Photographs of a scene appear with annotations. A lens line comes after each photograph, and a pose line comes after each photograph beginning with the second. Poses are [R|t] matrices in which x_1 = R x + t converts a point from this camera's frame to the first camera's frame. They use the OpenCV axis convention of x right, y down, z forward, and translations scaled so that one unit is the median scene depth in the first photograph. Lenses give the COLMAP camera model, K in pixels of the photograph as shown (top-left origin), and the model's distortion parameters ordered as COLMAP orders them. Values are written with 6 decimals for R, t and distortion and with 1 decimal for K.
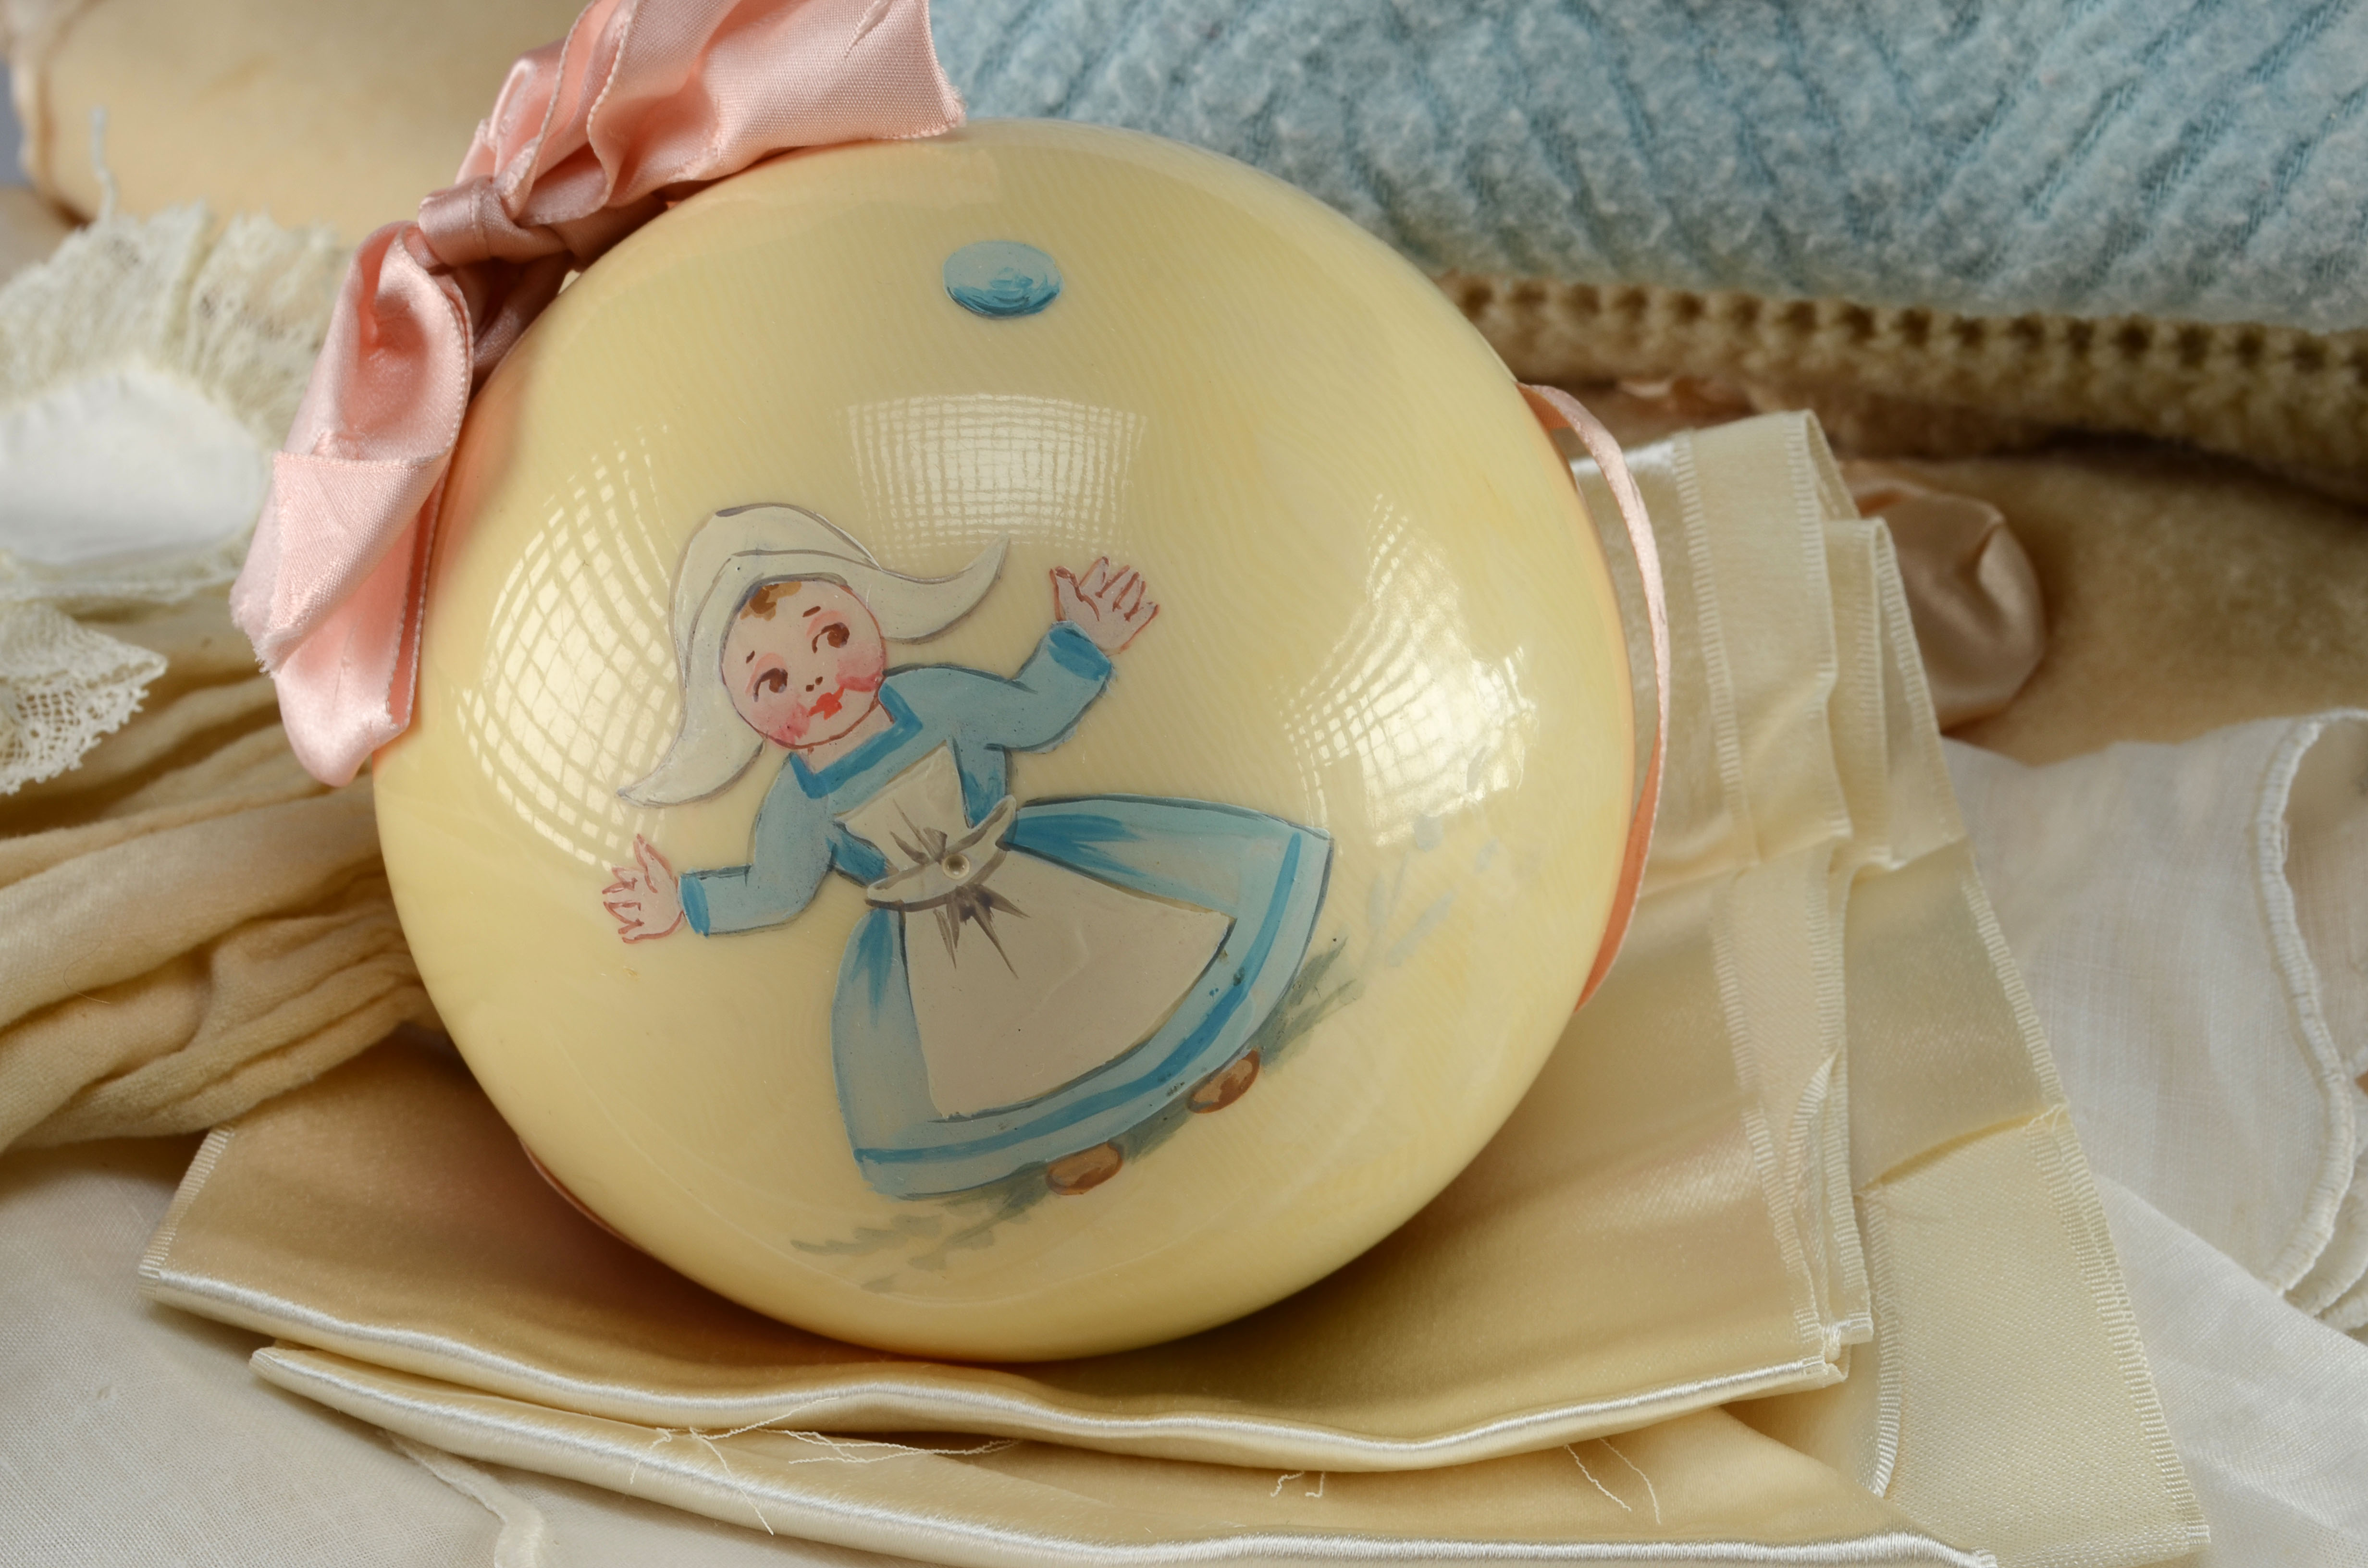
lens RADIAL K [[5664.0, 0, 1184.0], [0, 5664.0, 784.0], [0, 0, 1]] dist [0.056930, -0.066664]
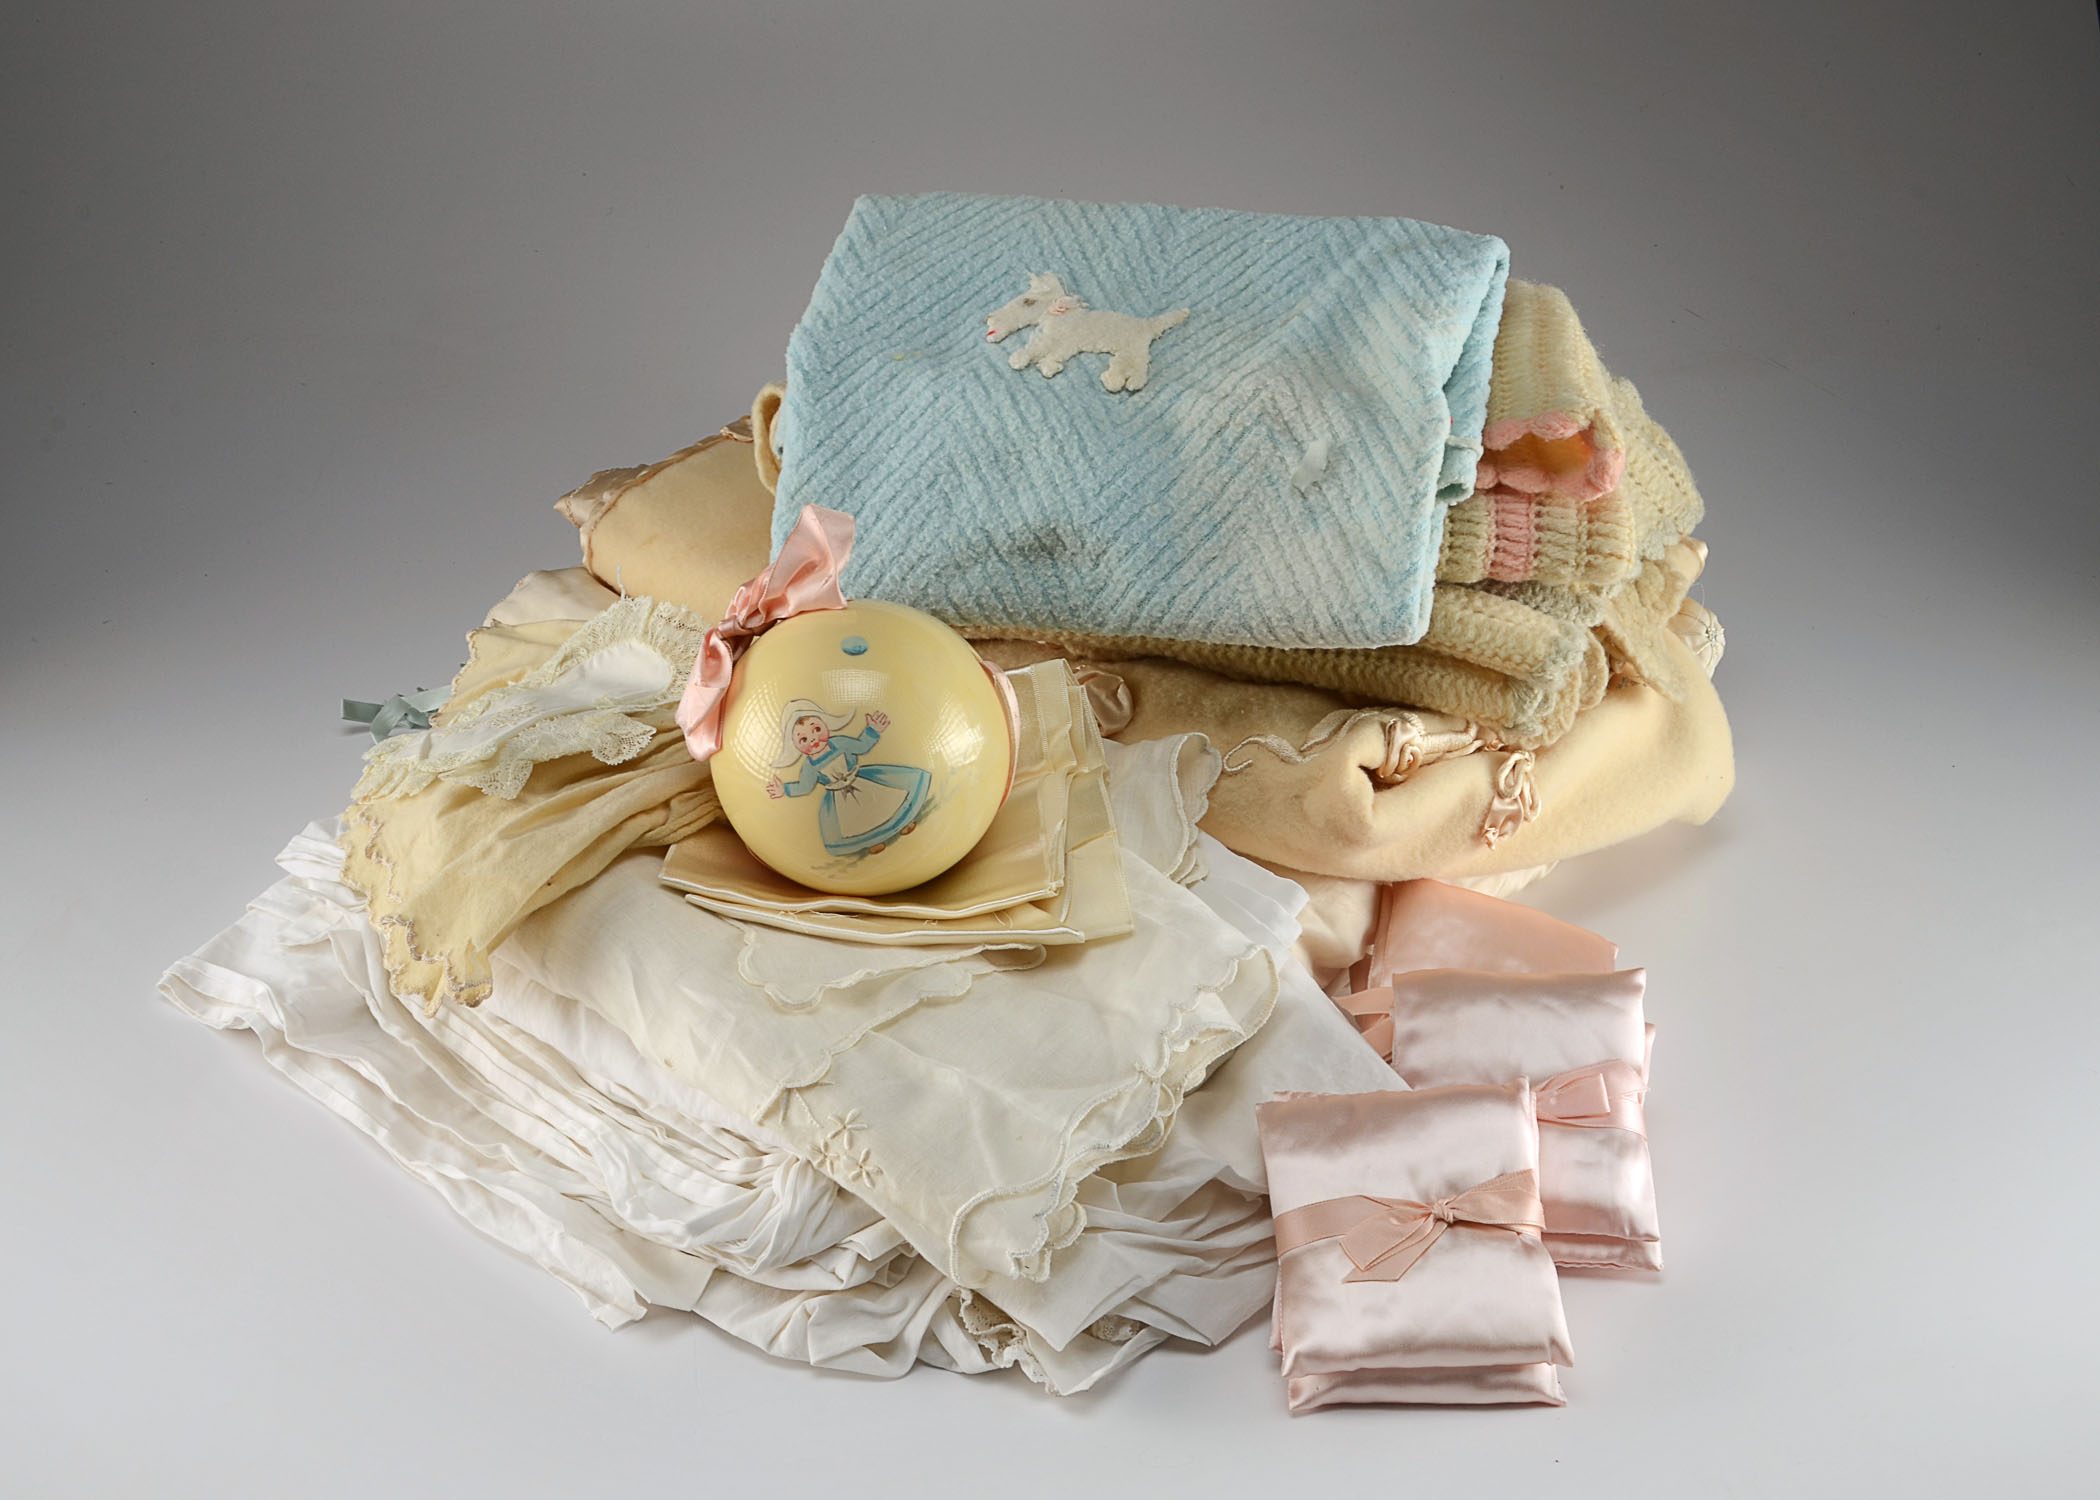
lens RADIAL K [[2816.0, 0, 1050.0], [0, 2816.0, 750.0], [0, 0, 1]] dist [-0.012973, -0.031404]
pose [[0.999843, -0.016114, 0.007355, 0.092341], [0.015952, 0.999638, 0.021661, -0.048602], [-0.007702, -0.021540, 0.999738, -1.071916]]
